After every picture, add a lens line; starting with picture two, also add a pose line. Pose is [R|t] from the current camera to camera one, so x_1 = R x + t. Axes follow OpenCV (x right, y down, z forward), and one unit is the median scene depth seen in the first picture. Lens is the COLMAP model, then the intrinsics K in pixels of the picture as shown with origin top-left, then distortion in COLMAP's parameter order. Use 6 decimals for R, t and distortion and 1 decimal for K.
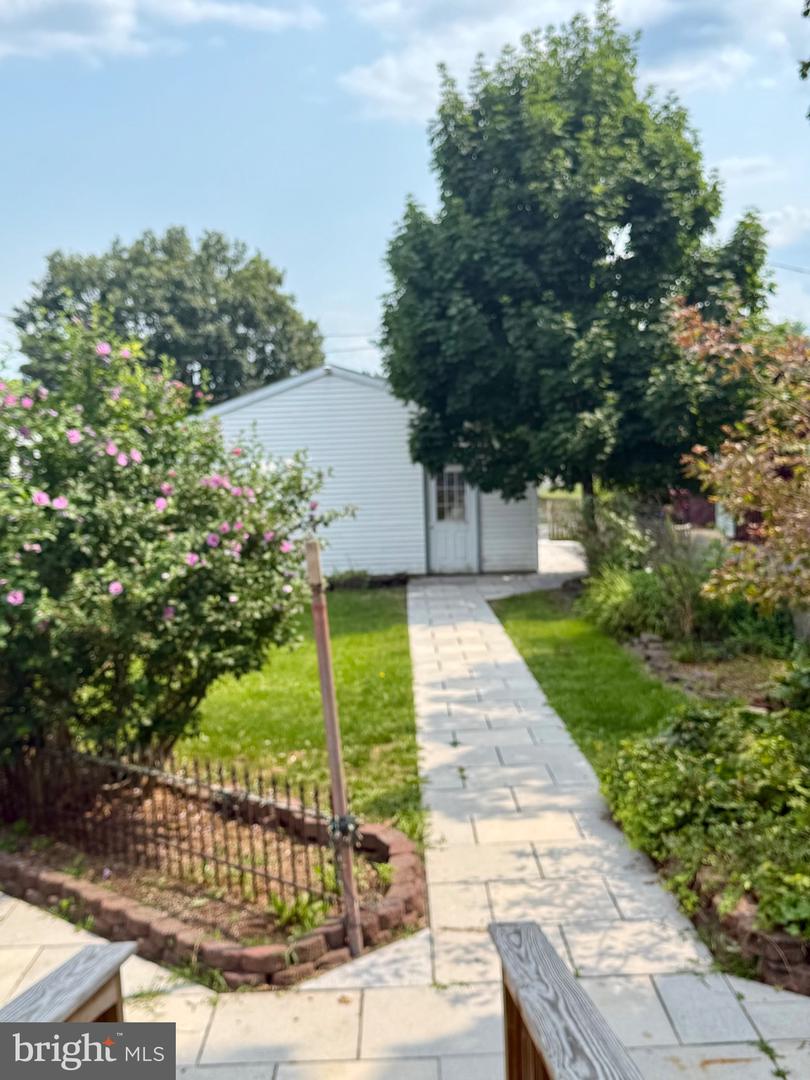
lens RADIAL K [[1252.0, 0, 409.4], [0, 1252.0, 549.1], [0, 0, 1]] dist [0.063509, 0.000000]
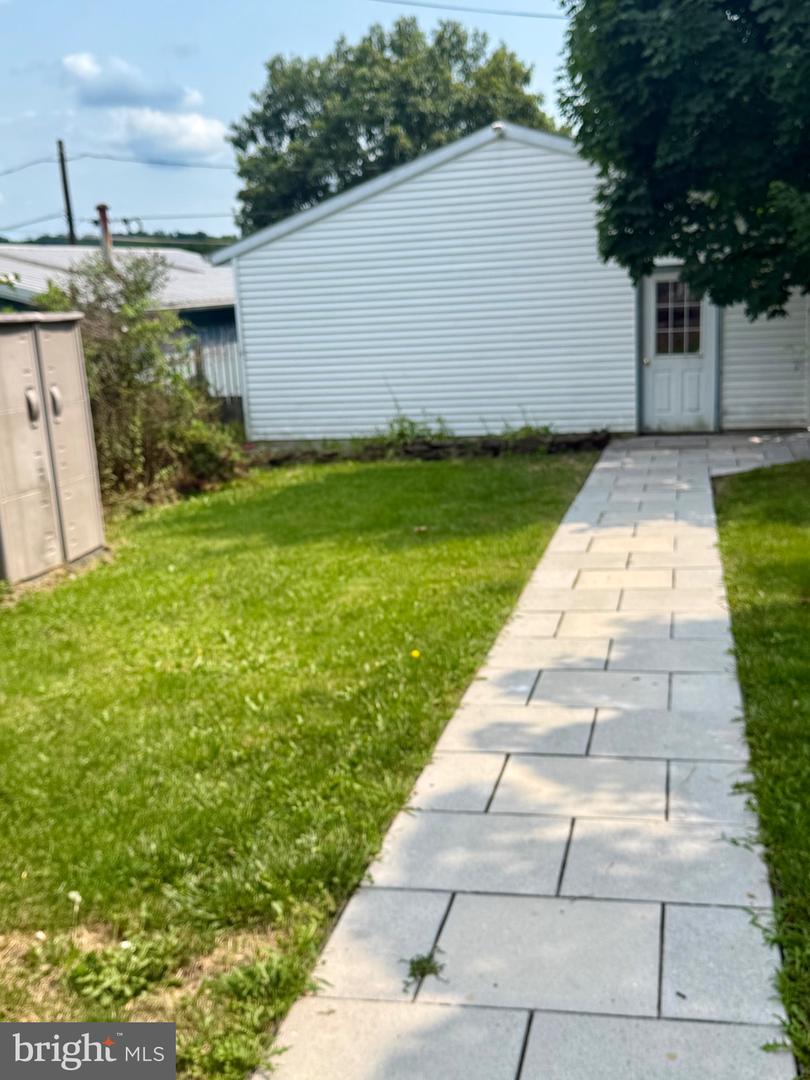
lens RADIAL K [[1252.0, 0, 407.7], [0, 1252.0, 550.4], [0, 0, 1]] dist [0.063509, 0.000000]
pose [[0.974670, 0.029477, -0.221695, 0.119752], [-0.002251, 0.992519, 0.122066, 0.000945], [0.223635, -0.118475, 0.967446, 0.774014]]
